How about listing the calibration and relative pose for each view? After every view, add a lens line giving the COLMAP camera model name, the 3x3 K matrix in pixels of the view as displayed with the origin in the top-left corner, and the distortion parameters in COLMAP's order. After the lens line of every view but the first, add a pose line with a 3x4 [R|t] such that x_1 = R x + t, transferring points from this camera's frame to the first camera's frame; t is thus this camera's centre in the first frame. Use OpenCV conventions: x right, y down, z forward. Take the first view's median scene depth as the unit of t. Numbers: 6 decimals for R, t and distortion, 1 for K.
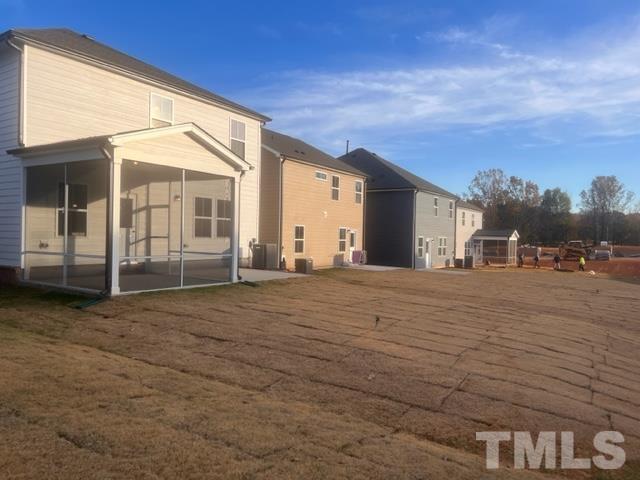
lens RADIAL K [[478.2, 0, 320.0], [0, 478.2, 240.0], [0, 0, 1]] dist [0.033918, -0.008934]
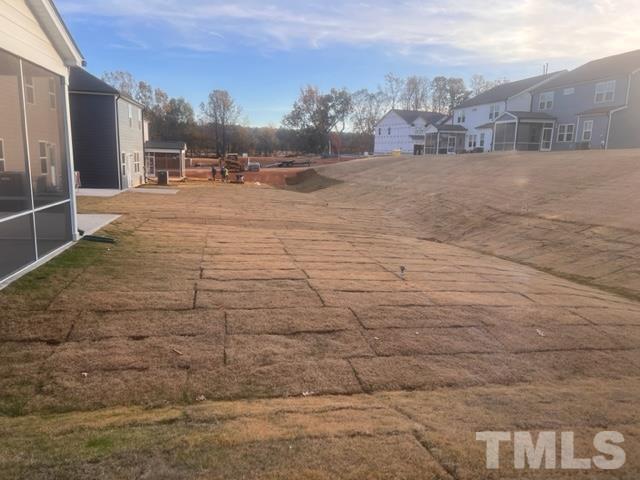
lens RADIAL K [[478.2, 0, 320.0], [0, 478.2, 240.0], [0, 0, 1]] dist [0.033918, -0.008934]
pose [[0.709282, -0.125613, 0.693642, -0.111372], [-0.009143, 0.982273, 0.187231, -0.011450], [-0.704865, -0.139141, 0.695561, 0.079951]]
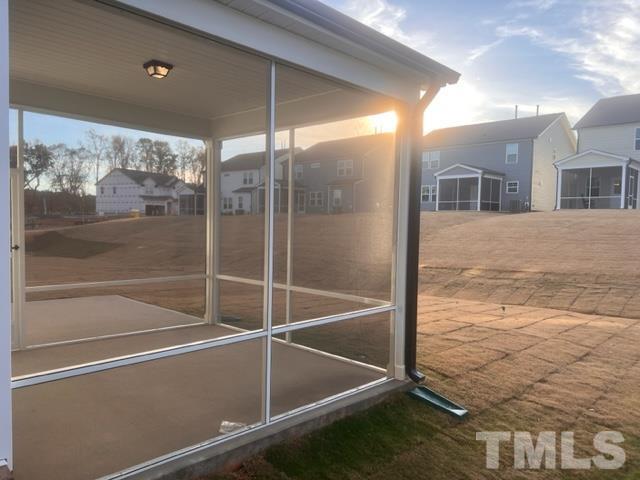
lens RADIAL K [[478.2, 0, 320.0], [0, 478.2, 240.0], [0, 0, 1]] dist [0.033918, -0.008934]
pose [[0.168691, -0.055736, 0.984092, -0.210396], [-0.013214, 0.998182, 0.058799, -0.013873], [-0.985580, -0.022923, 0.167647, 0.229928]]
